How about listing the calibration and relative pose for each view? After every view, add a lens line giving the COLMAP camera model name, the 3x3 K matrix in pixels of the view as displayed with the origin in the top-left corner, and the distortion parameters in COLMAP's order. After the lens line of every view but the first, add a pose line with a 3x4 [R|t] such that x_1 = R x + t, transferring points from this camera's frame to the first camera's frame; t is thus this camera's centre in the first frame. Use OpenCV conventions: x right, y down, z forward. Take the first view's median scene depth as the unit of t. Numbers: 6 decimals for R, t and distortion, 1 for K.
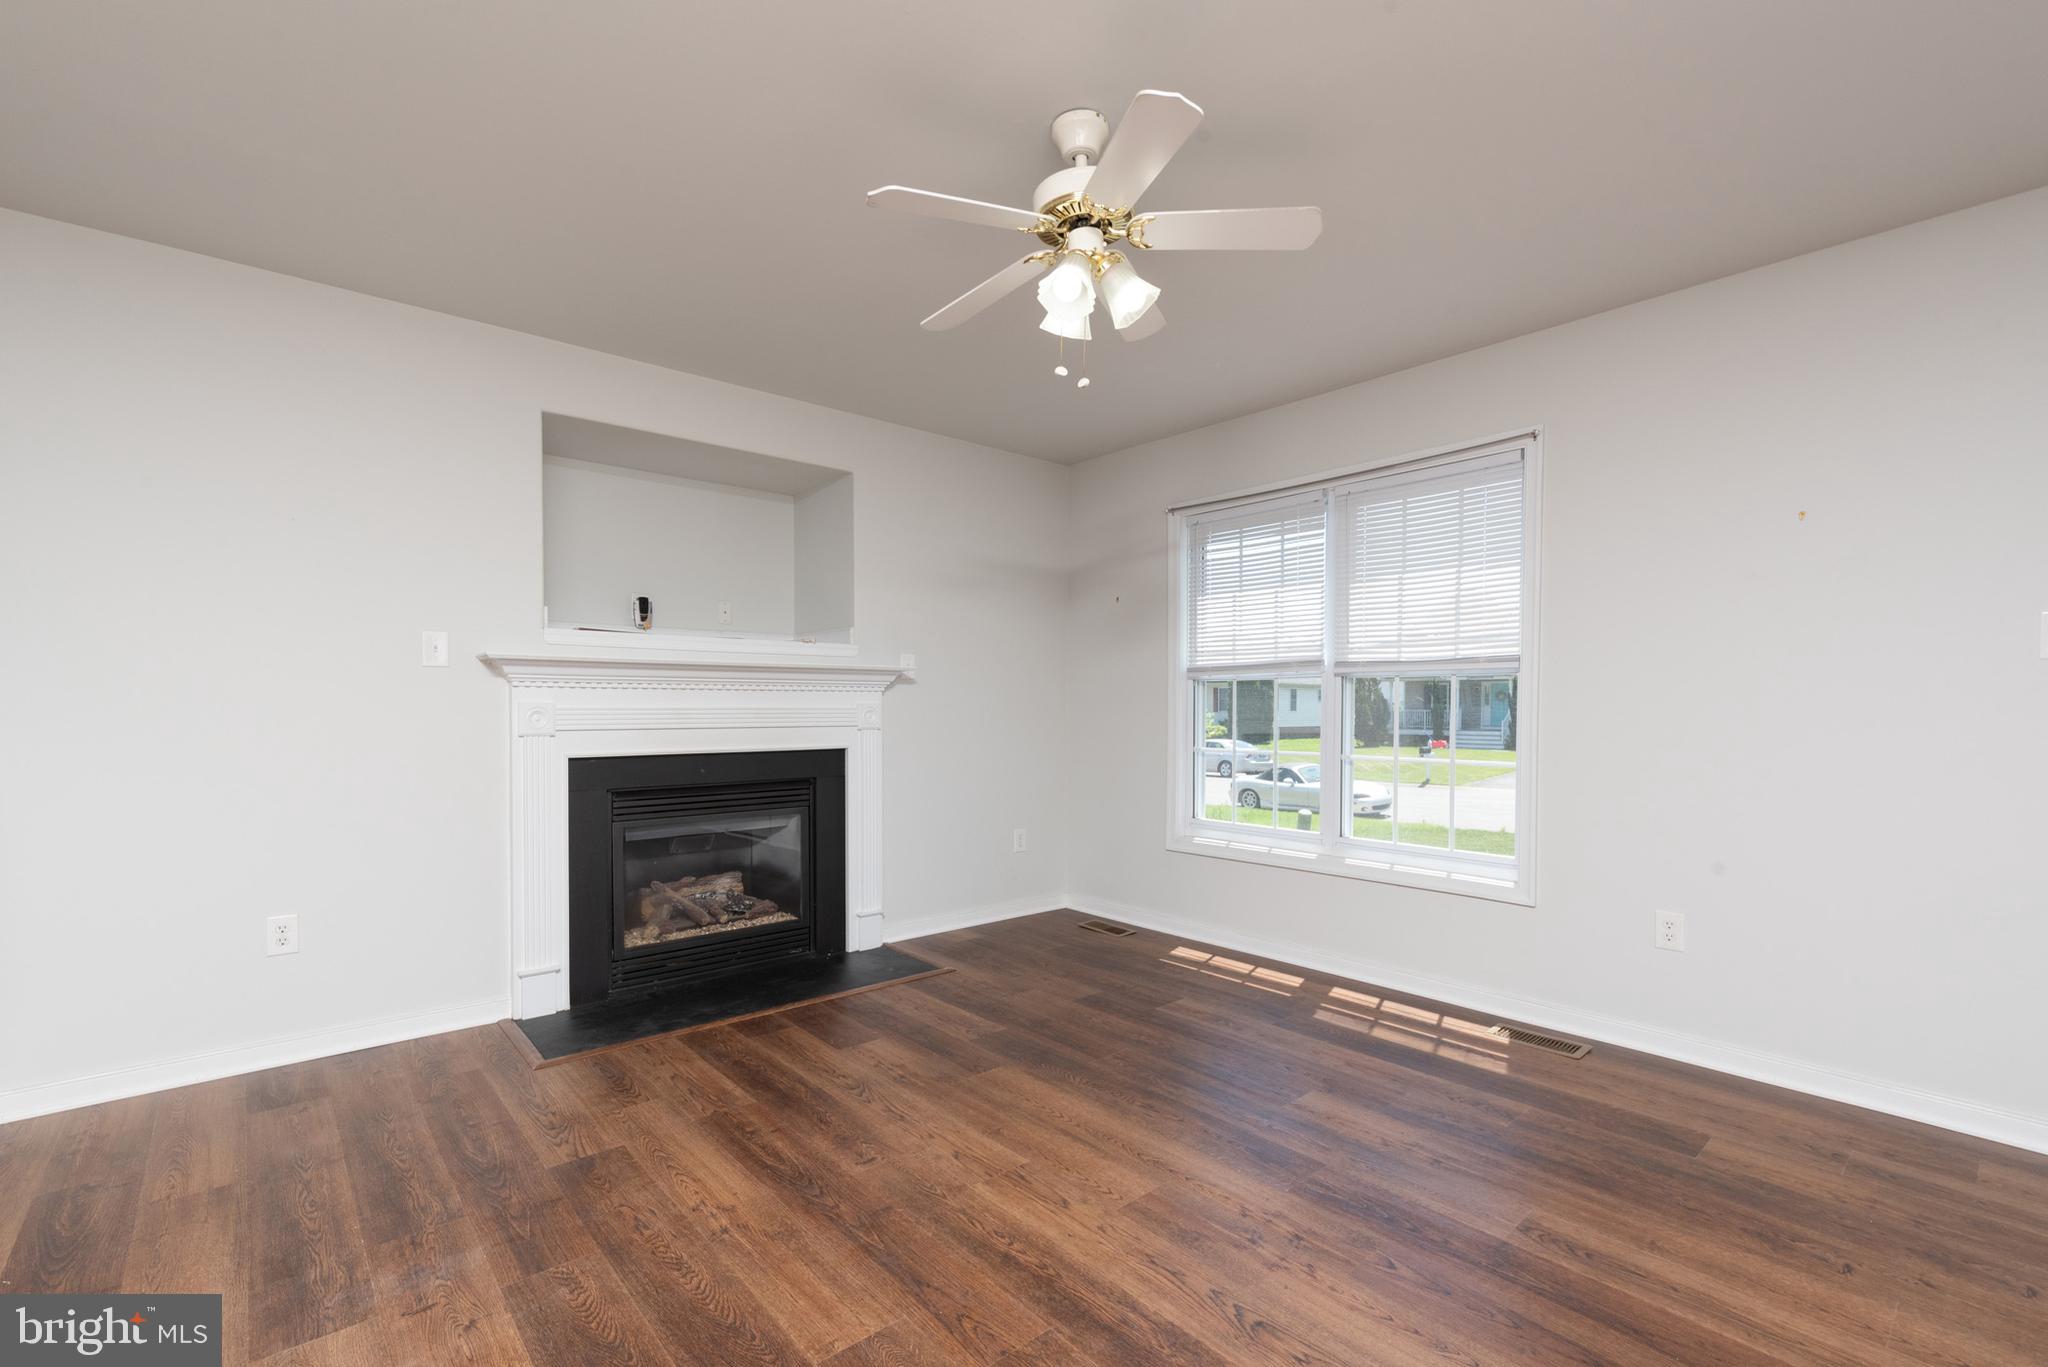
lens RADIAL K [[902.4, 0, 1012.0], [0, 902.4, 731.1], [0, 0, 1]] dist [0.008945, 0.000620]
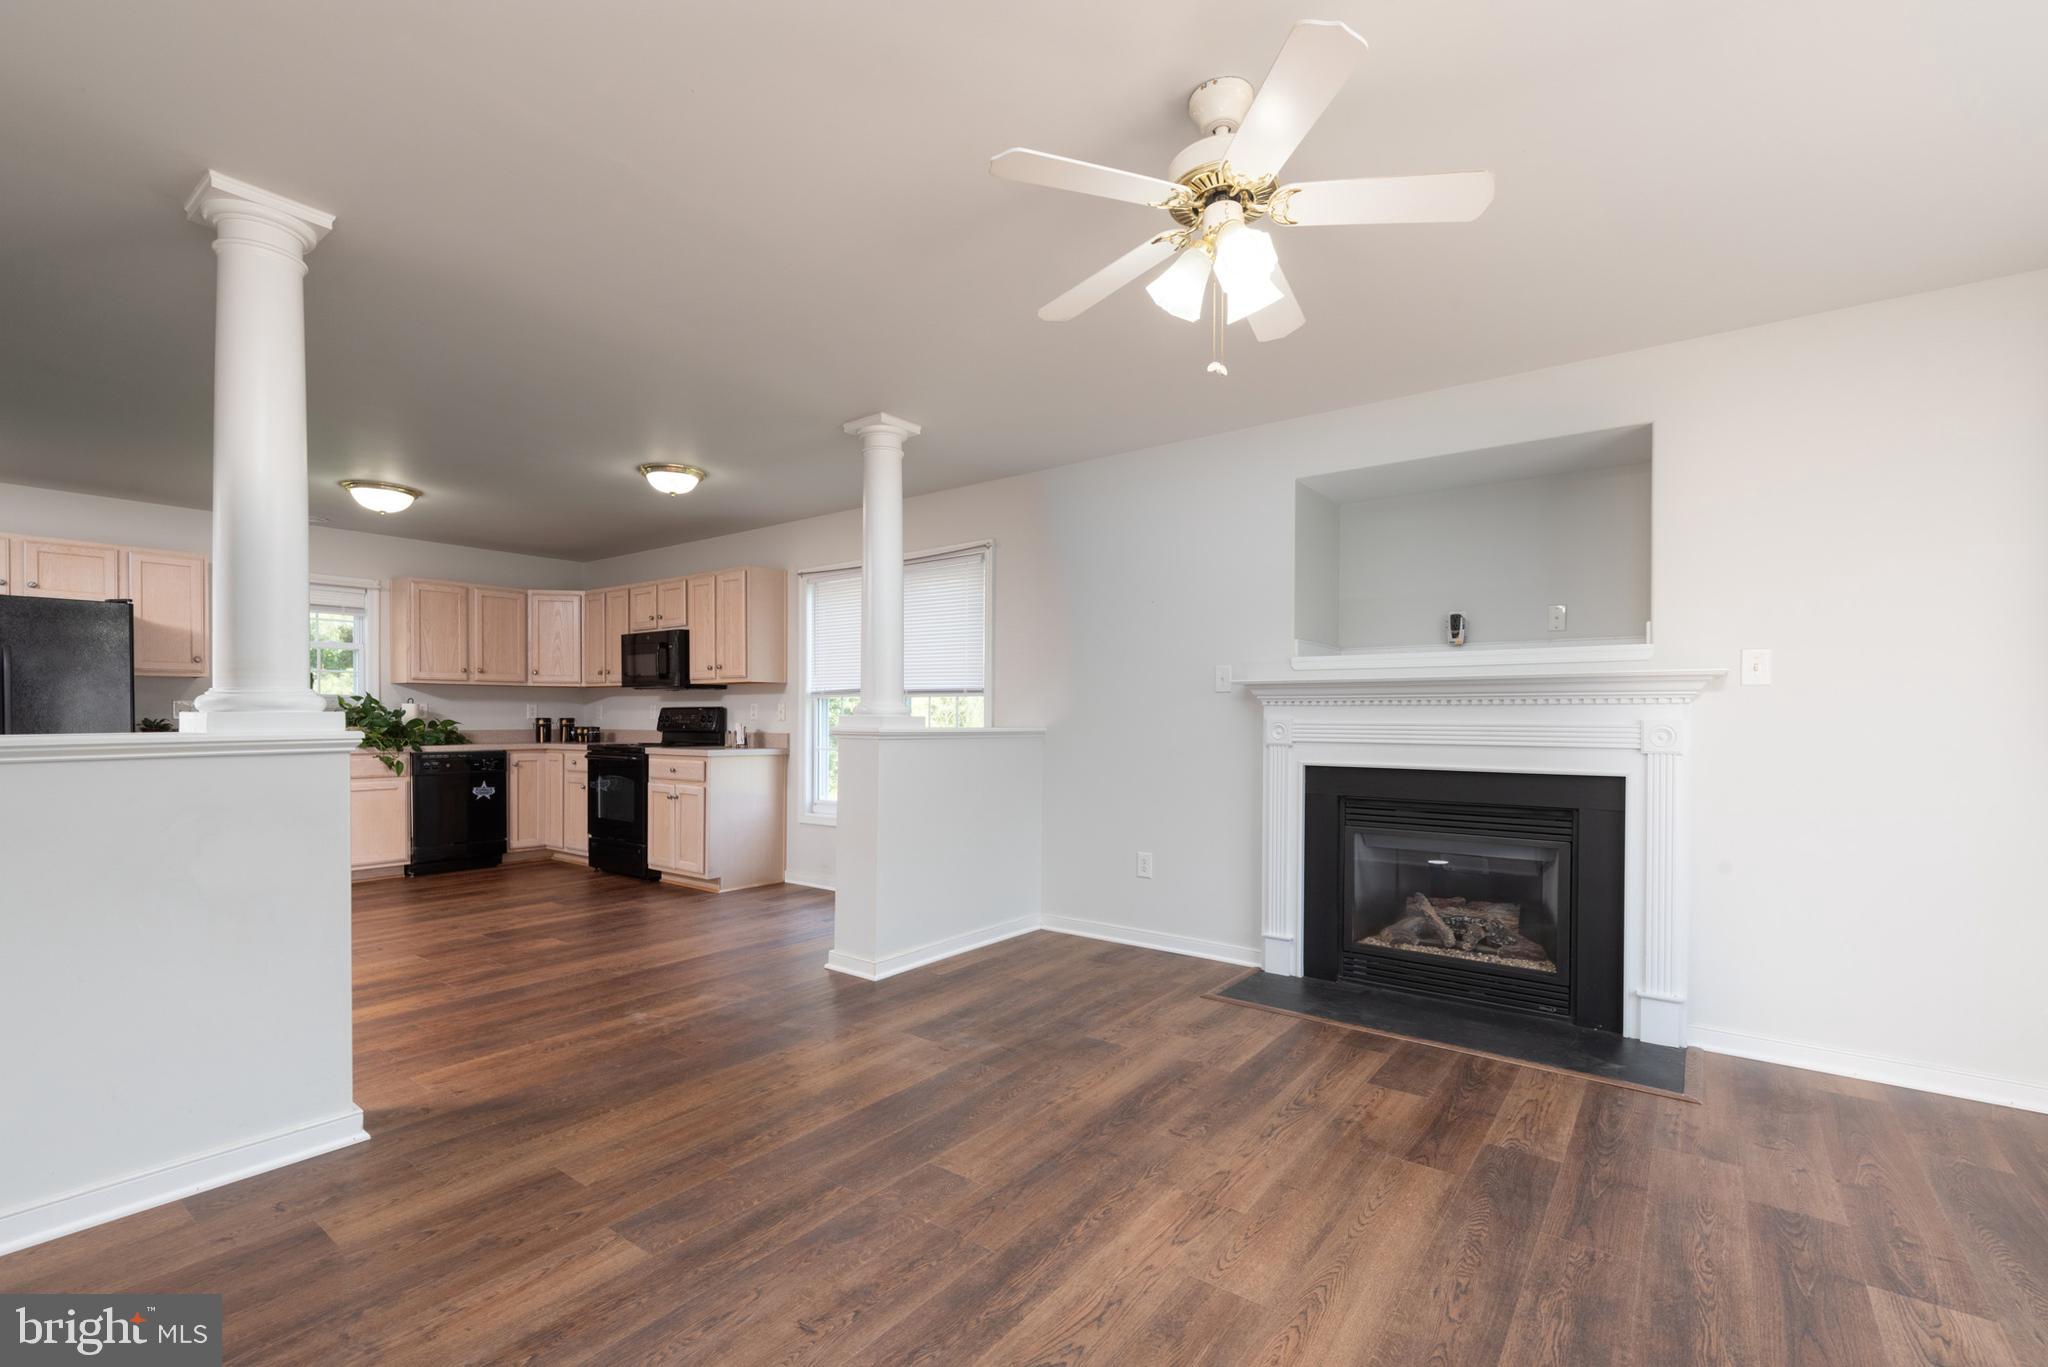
lens RADIAL K [[902.4, 0, 1012.0], [0, 902.4, 731.1], [0, 0, 1]] dist [0.008945, 0.000620]
pose [[0.208143, 0.015085, -0.977982, 0.617289], [-0.035661, 0.999333, 0.007824, -0.010489], [0.977448, 0.033247, 0.208542, 0.398527]]
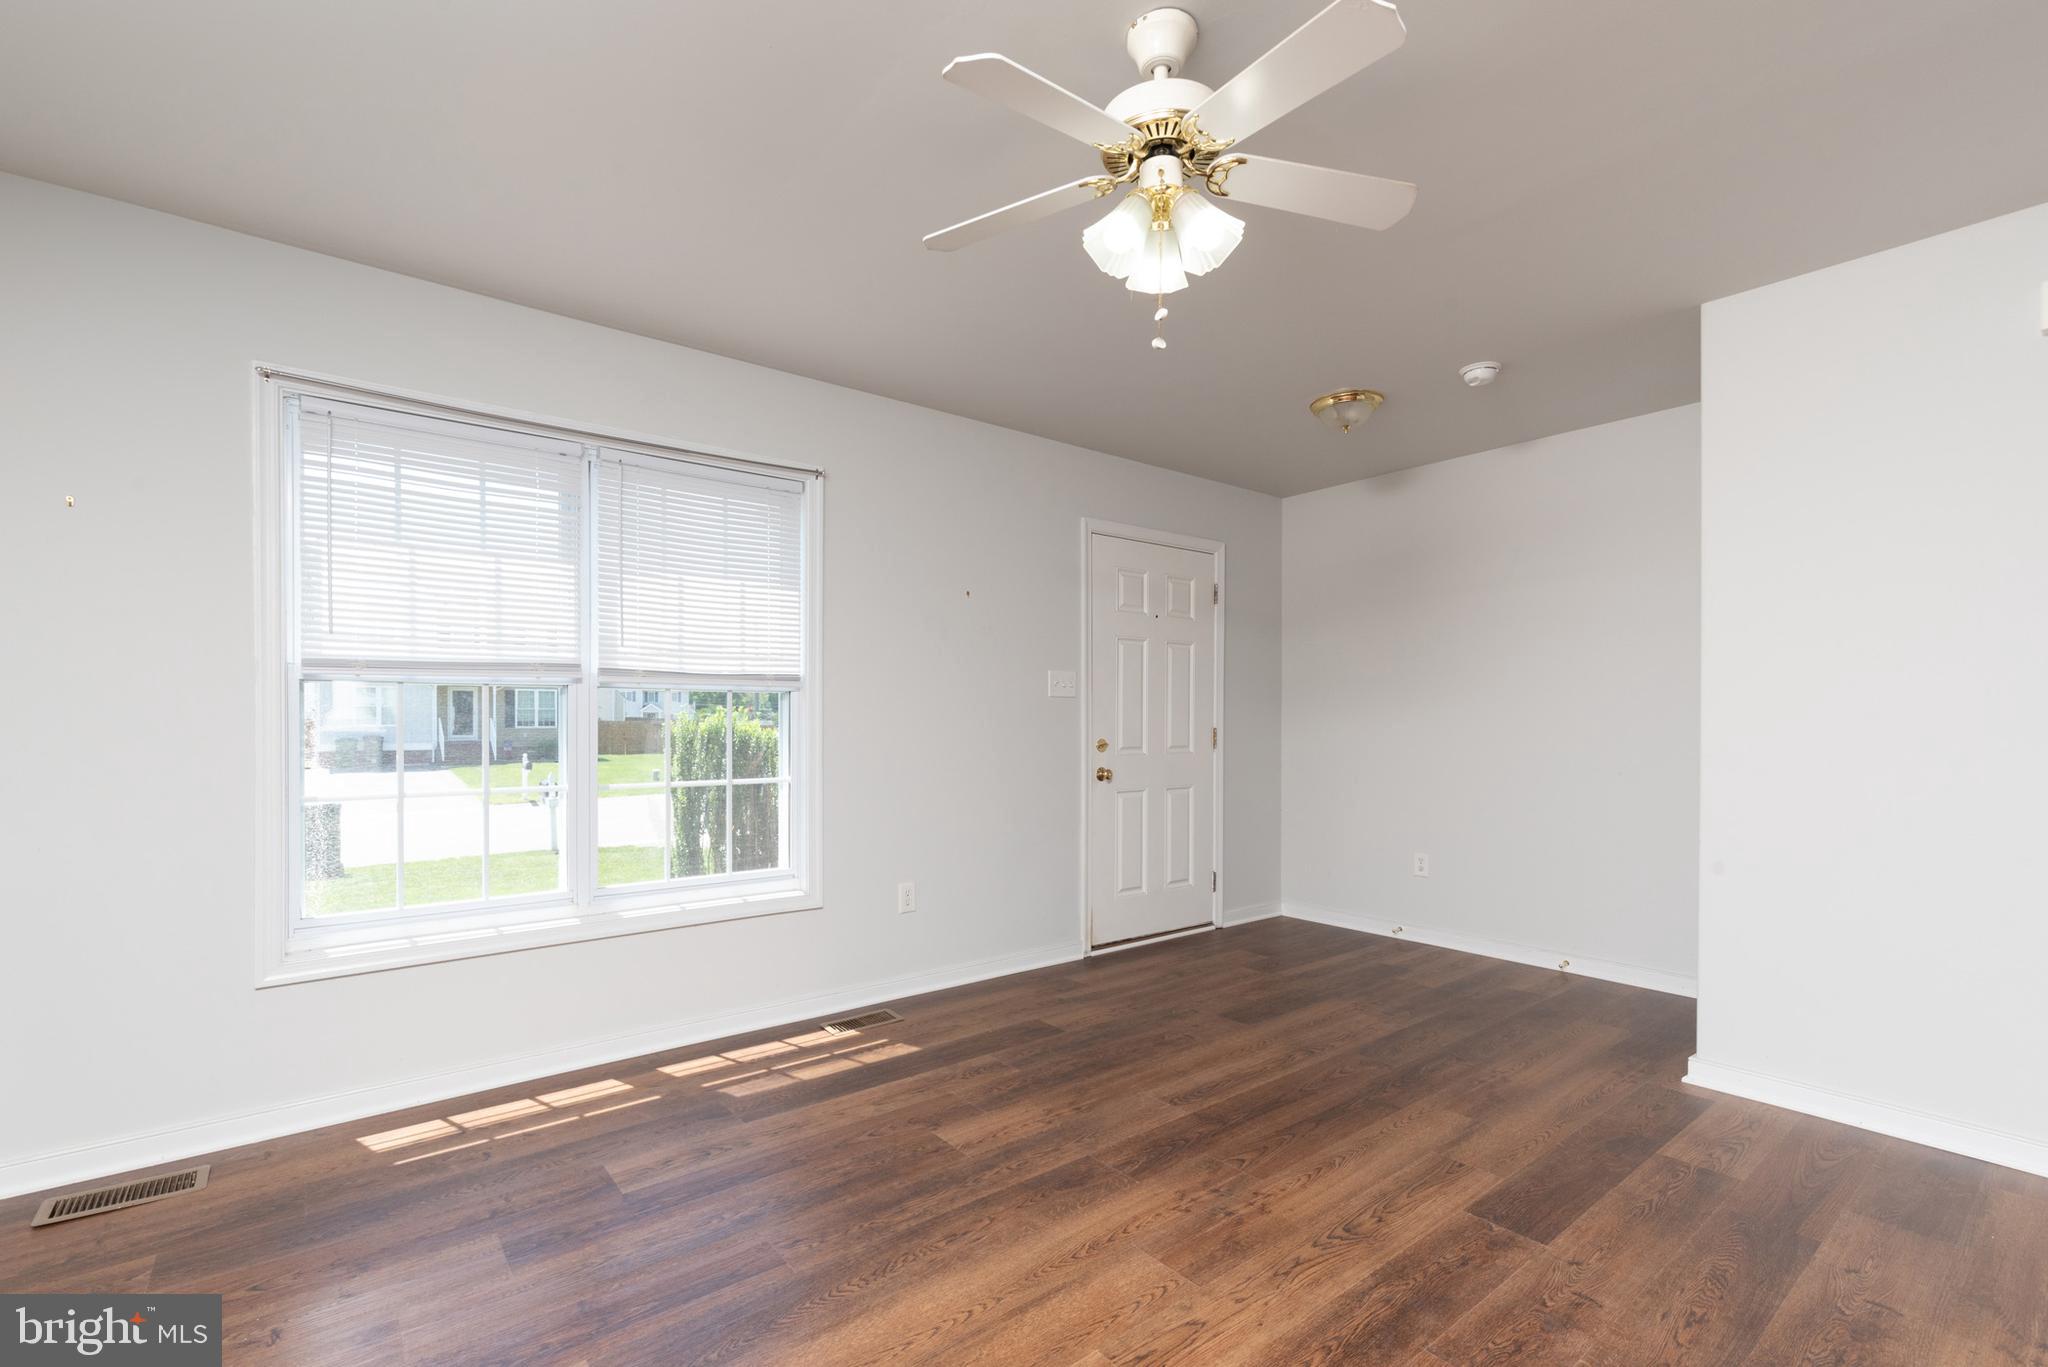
lens RADIAL K [[902.4, 0, 1012.0], [0, 902.4, 731.1], [0, 0, 1]] dist [0.008945, 0.000620]
pose [[0.036376, -0.010094, 0.999287, -0.505073], [0.028069, 0.999565, 0.009075, -0.022311], [-0.998944, 0.027719, 0.036643, 0.732902]]
